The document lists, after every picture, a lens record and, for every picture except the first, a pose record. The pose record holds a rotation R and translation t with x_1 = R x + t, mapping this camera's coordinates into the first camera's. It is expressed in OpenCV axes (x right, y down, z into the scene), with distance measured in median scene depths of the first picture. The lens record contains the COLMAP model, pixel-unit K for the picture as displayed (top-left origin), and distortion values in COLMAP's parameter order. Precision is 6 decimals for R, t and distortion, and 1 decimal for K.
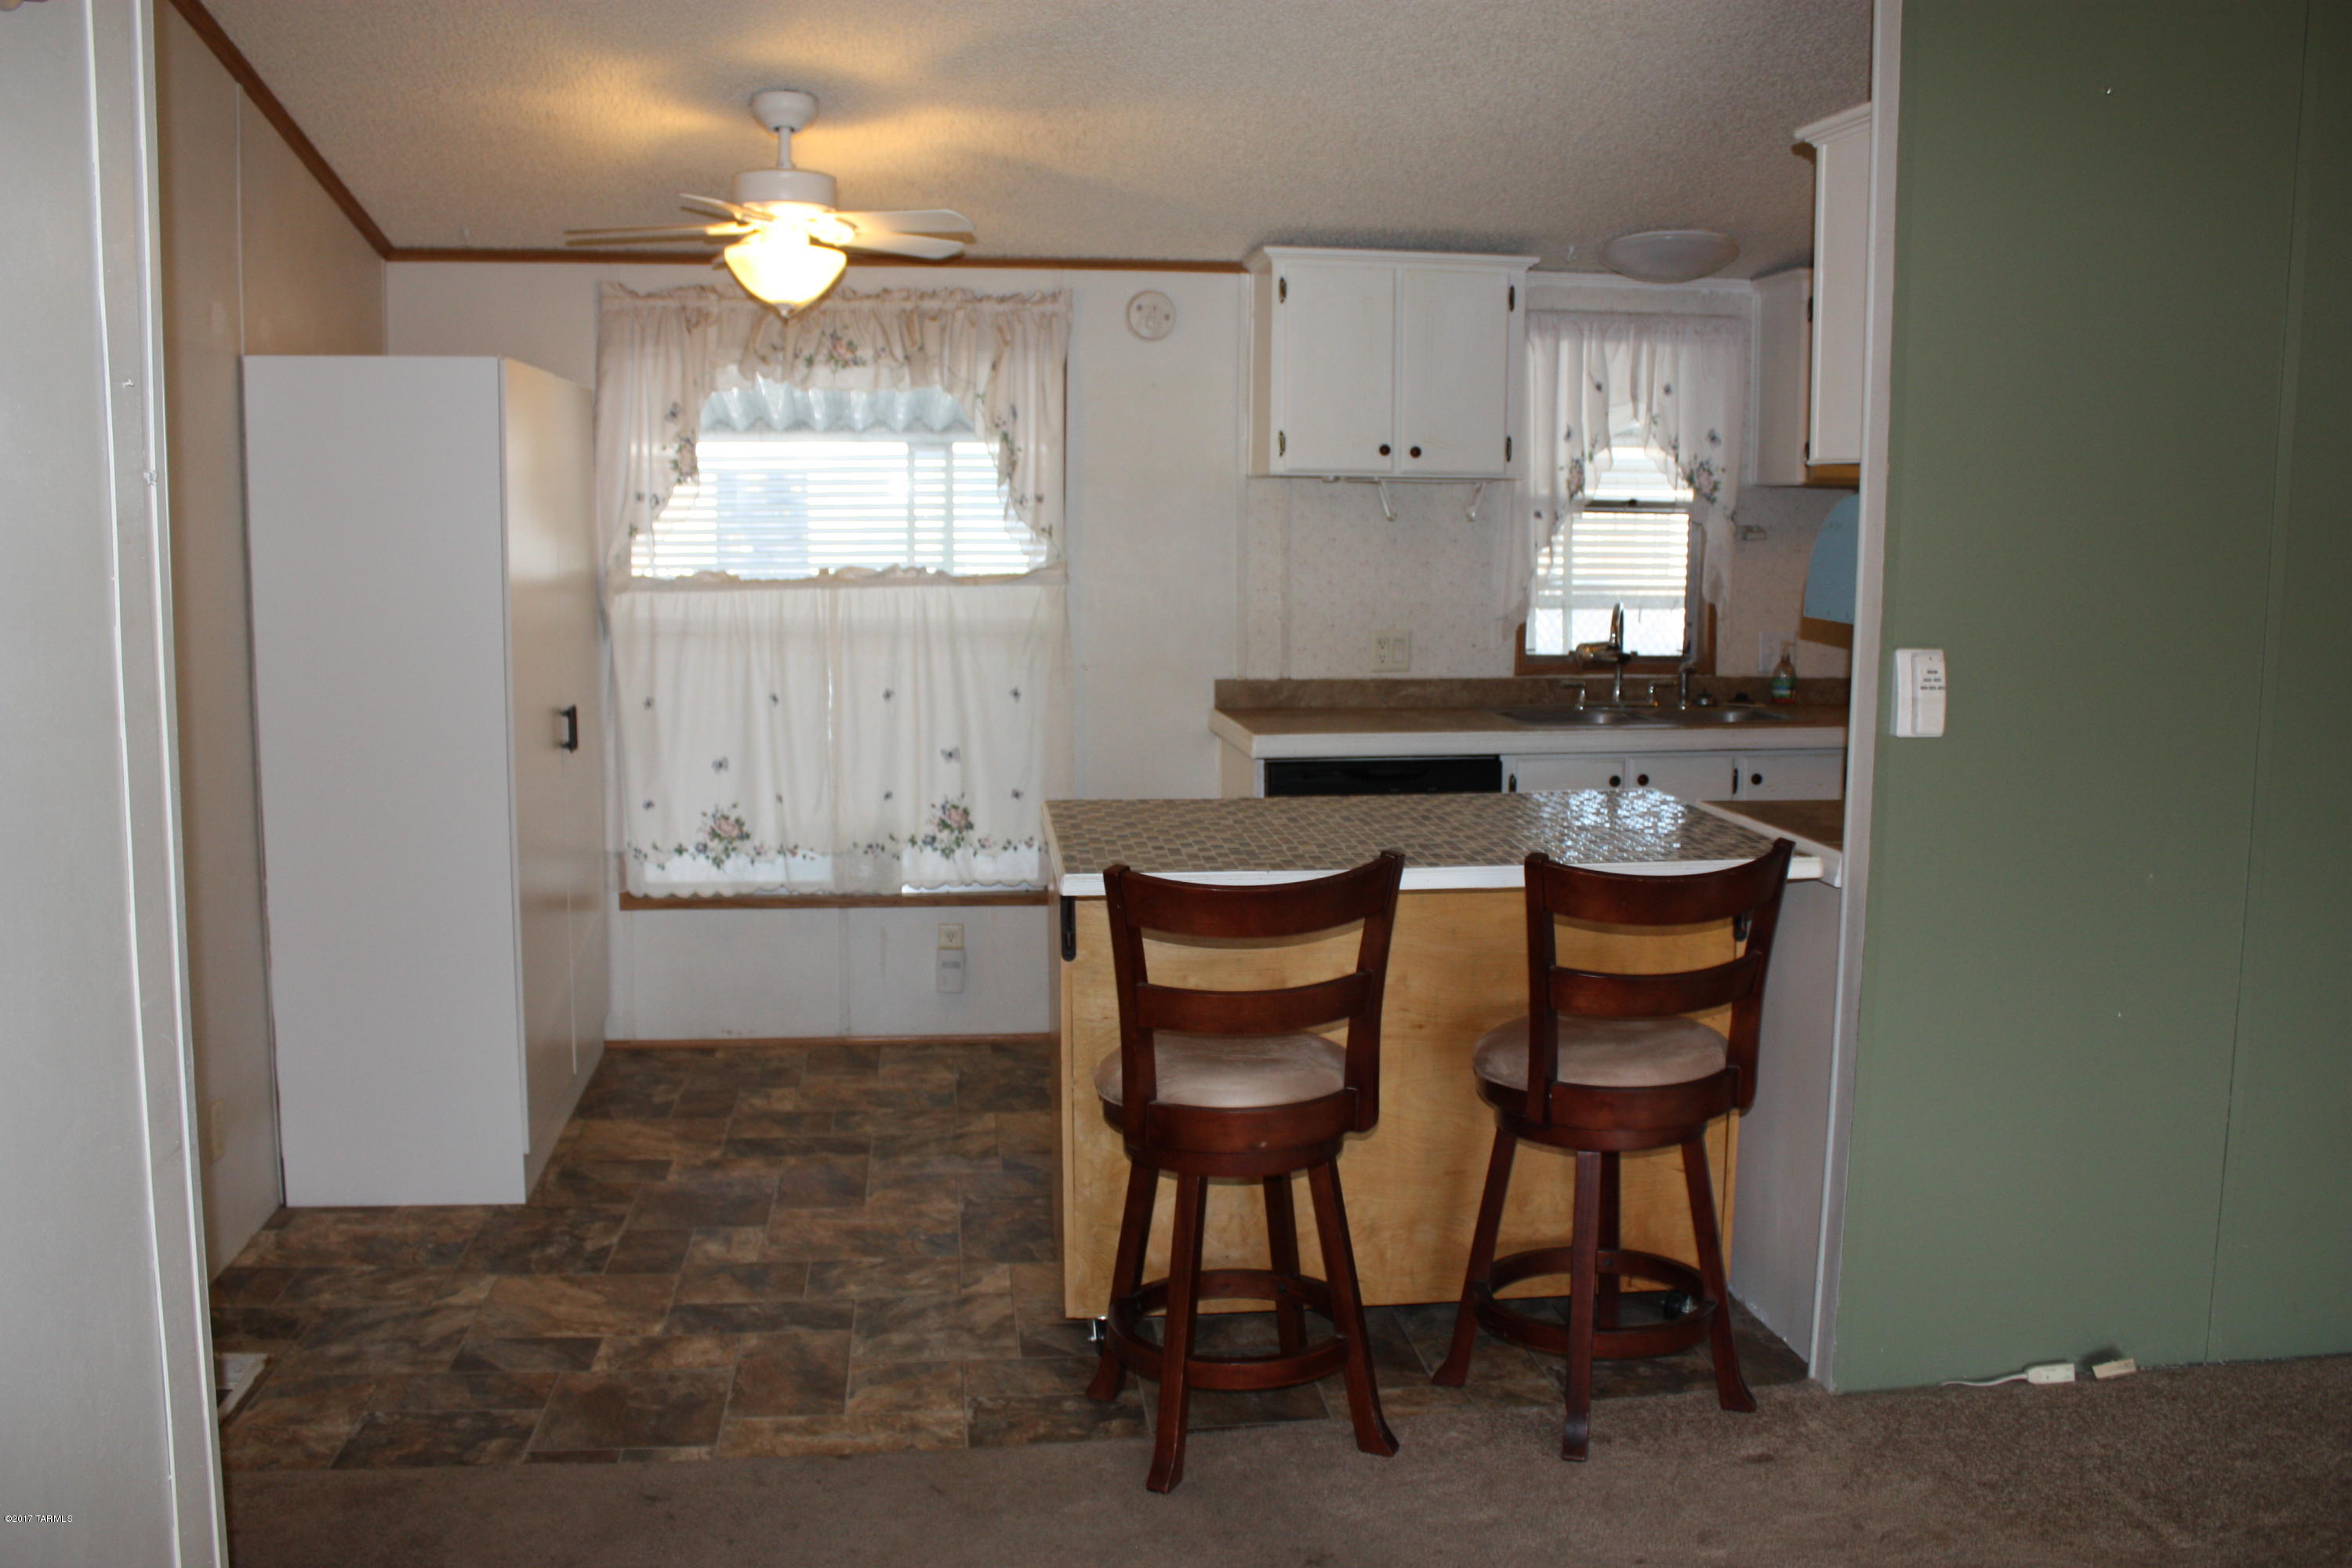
lens RADIAL K [[2014.5, 0, 1186.1], [0, 2014.5, 744.1], [0, 0, 1]] dist [-0.075930, -0.001658]
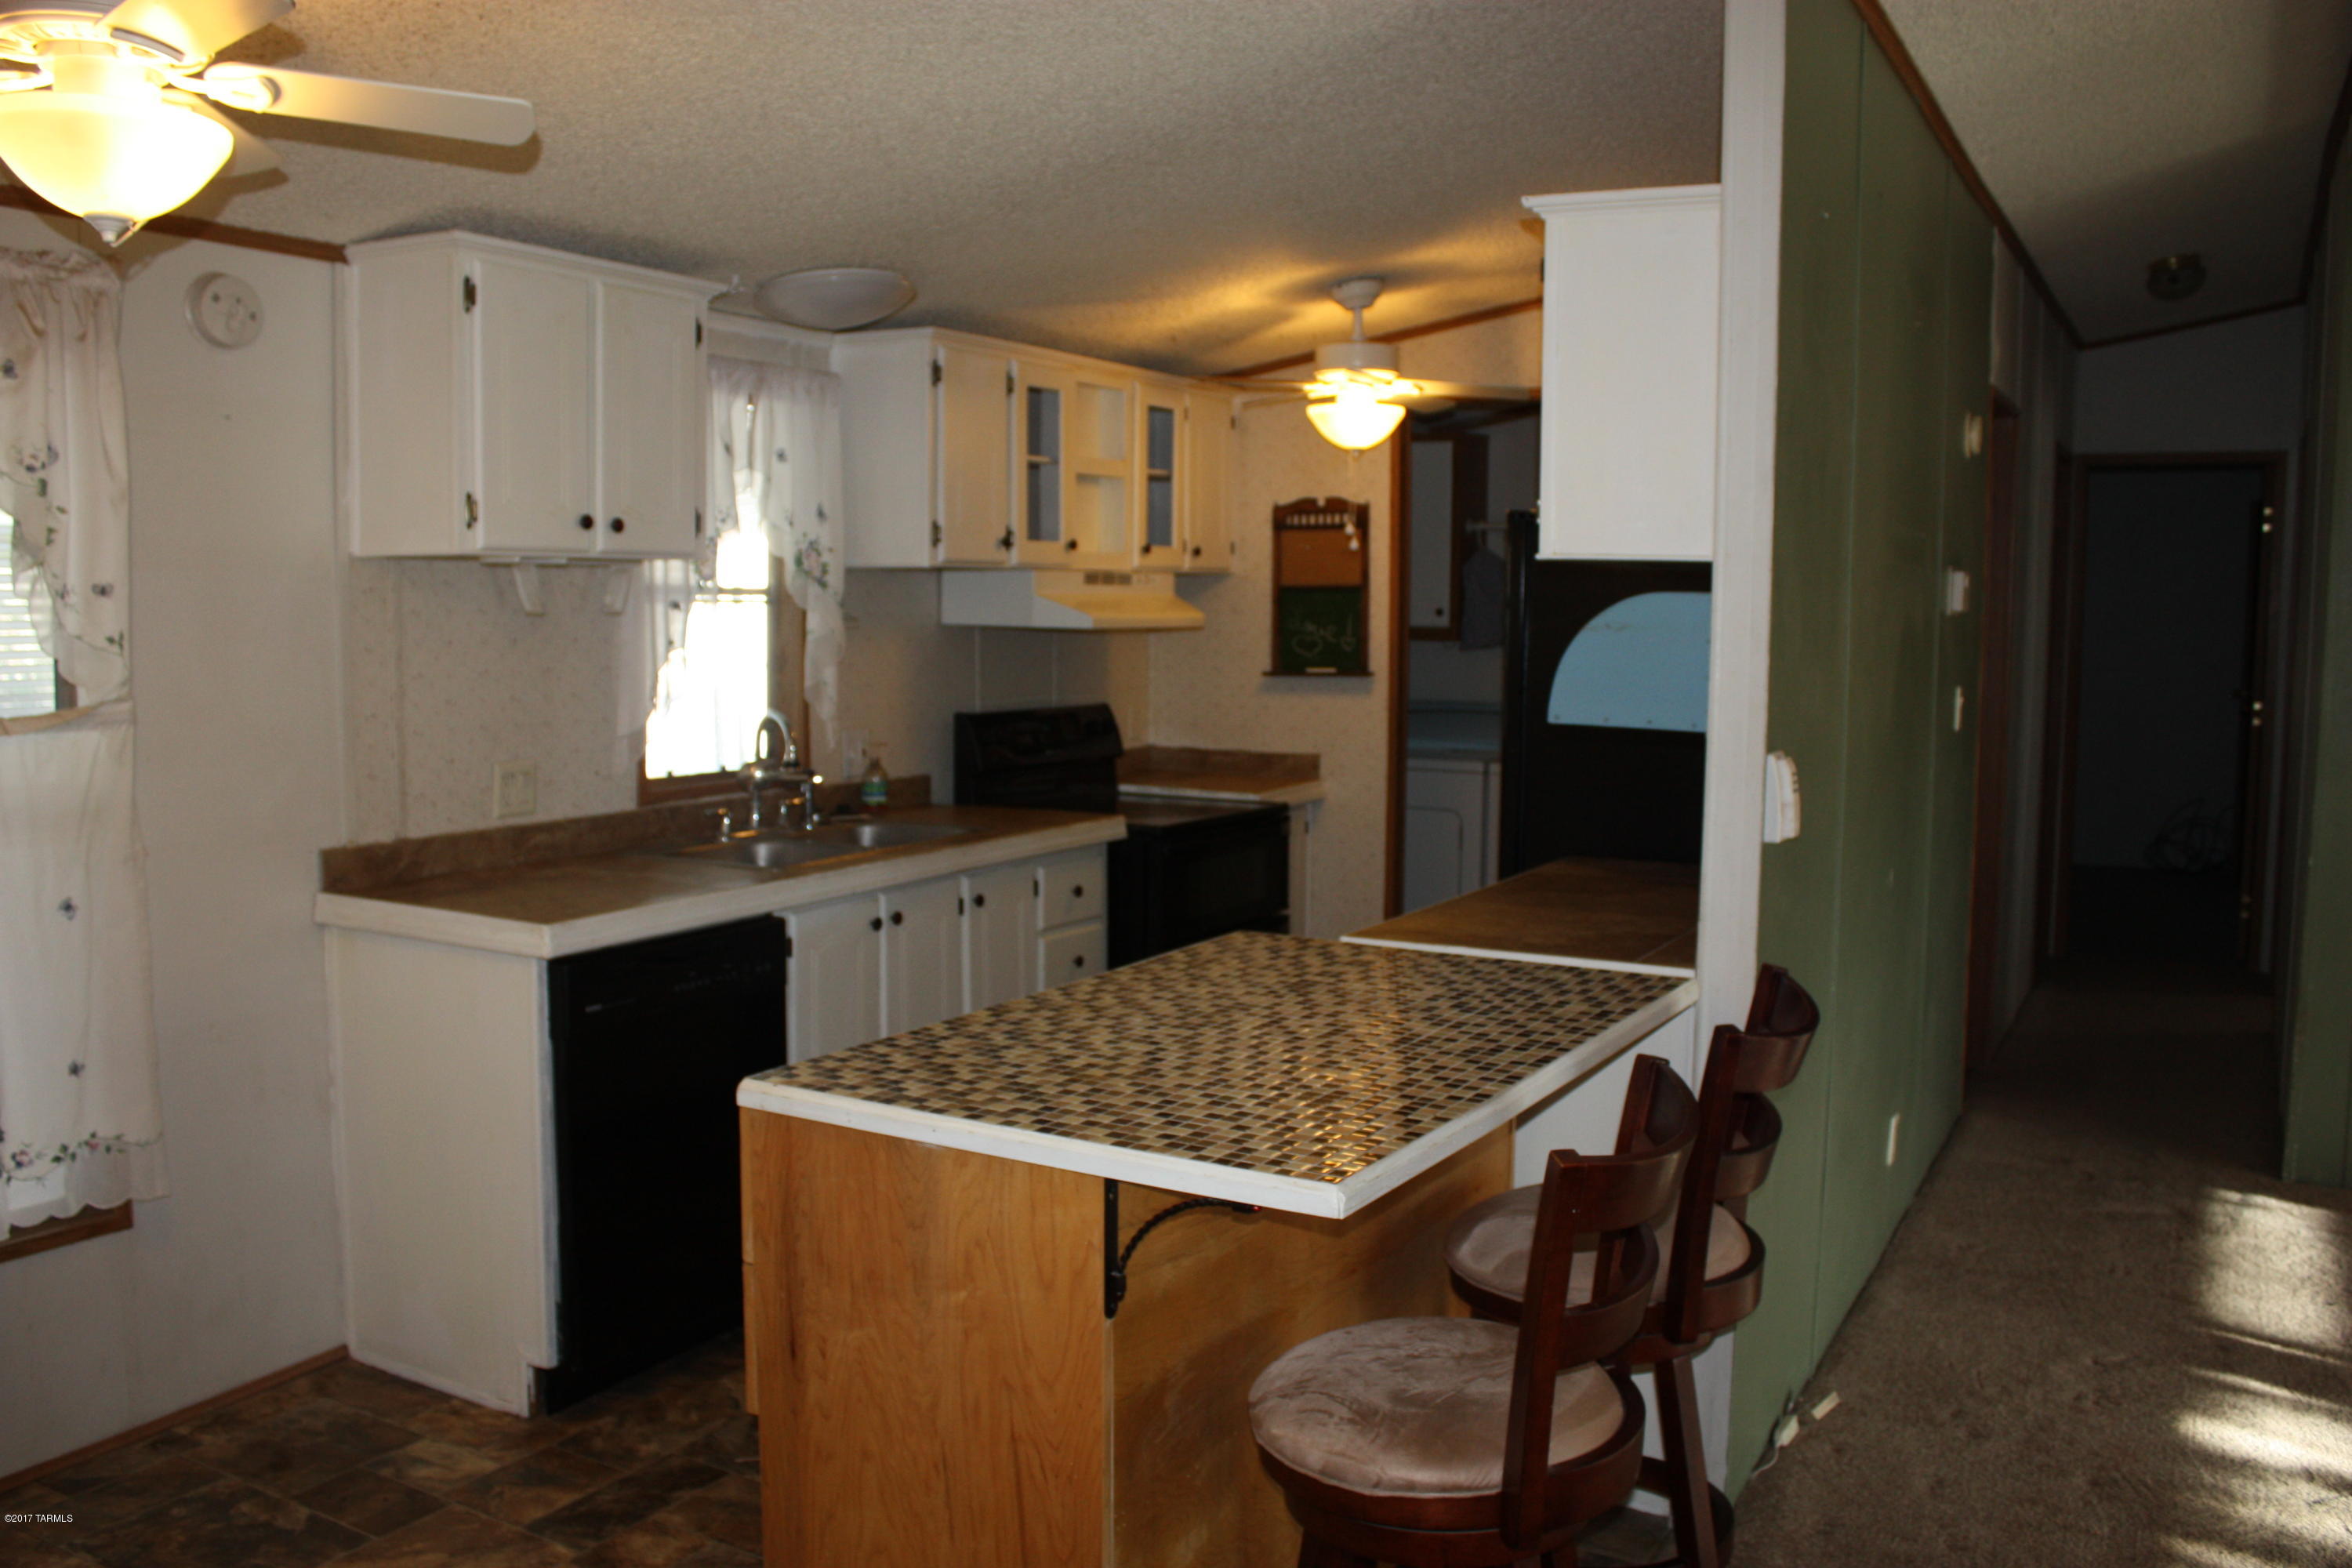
lens RADIAL K [[1967.6, 0, 1168.2], [0, 1967.6, 777.8], [0, 0, 1]] dist [-0.170799, 0.152589]
pose [[0.617812, -0.074059, 0.782830, -0.314098], [0.081047, 0.996250, 0.030286, -0.052810], [-0.782138, 0.044735, 0.621498, 0.366152]]
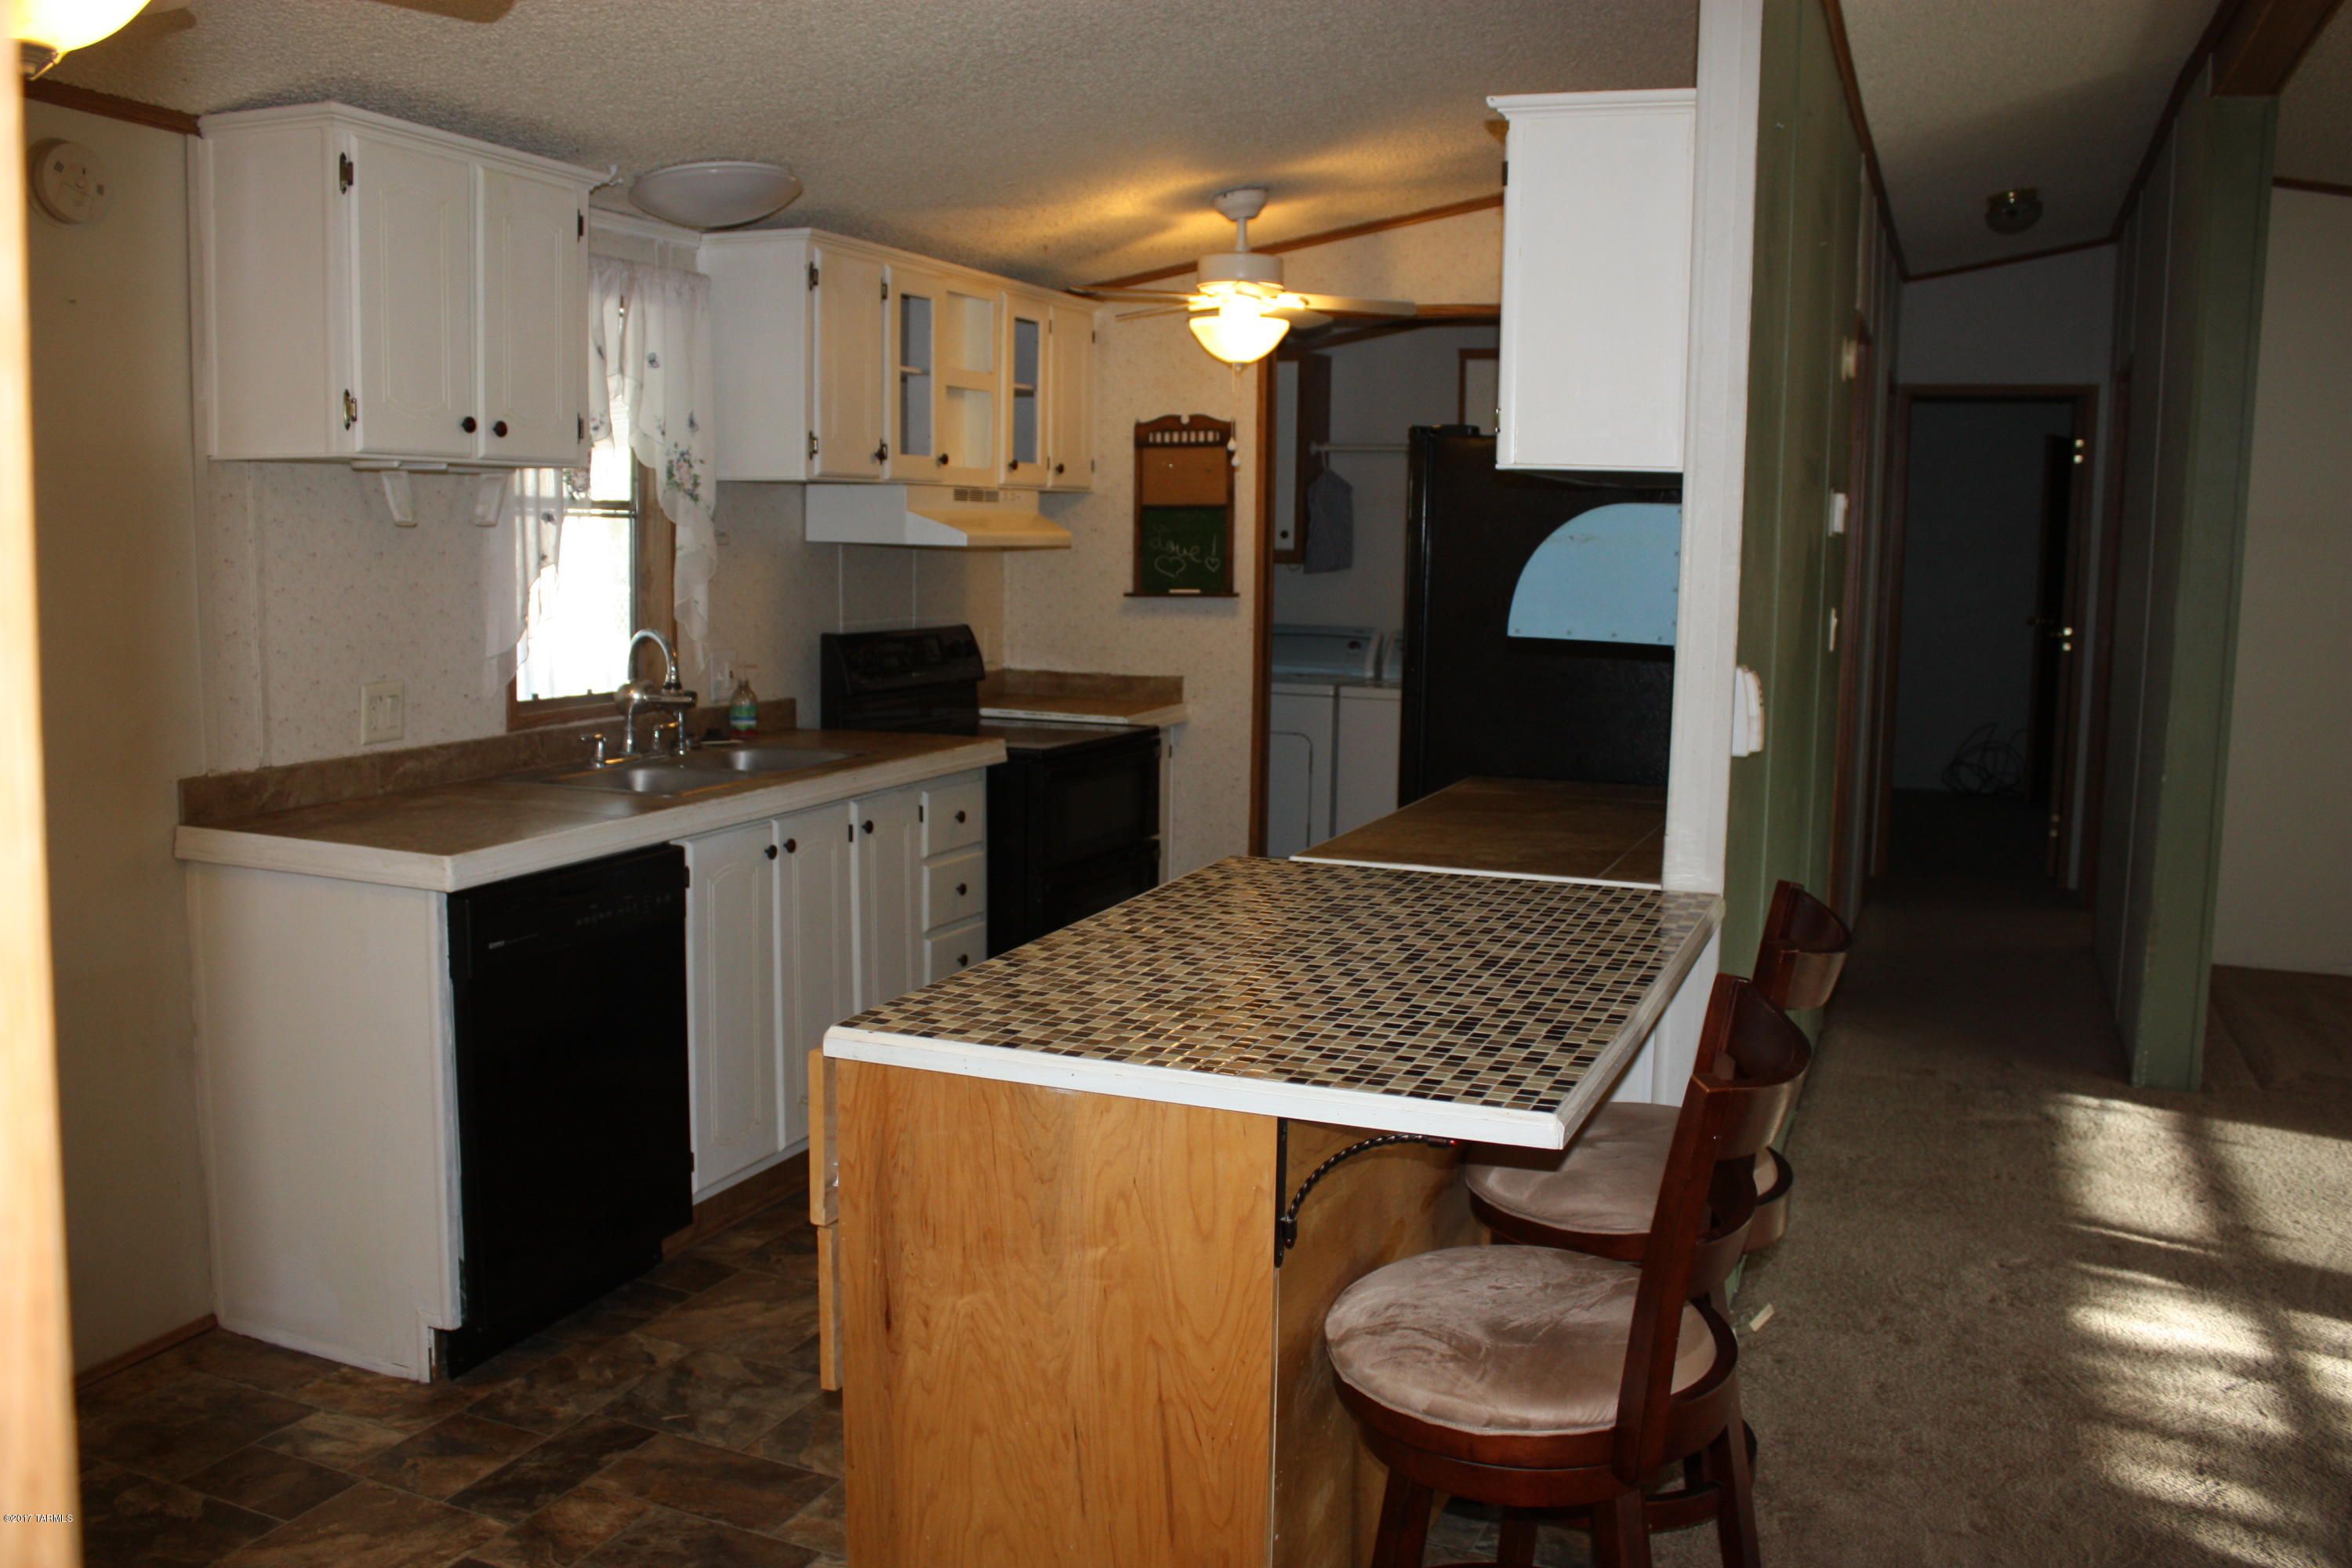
lens RADIAL K [[1967.6, 0, 1168.2], [0, 1967.6, 777.8], [0, 0, 1]] dist [-0.170799, 0.152589]
pose [[0.519772, -0.105975, 0.847706, -0.327188], [0.080816, 0.993926, 0.074702, -0.051914], [-0.850474, 0.029680, 0.525180, 0.422534]]
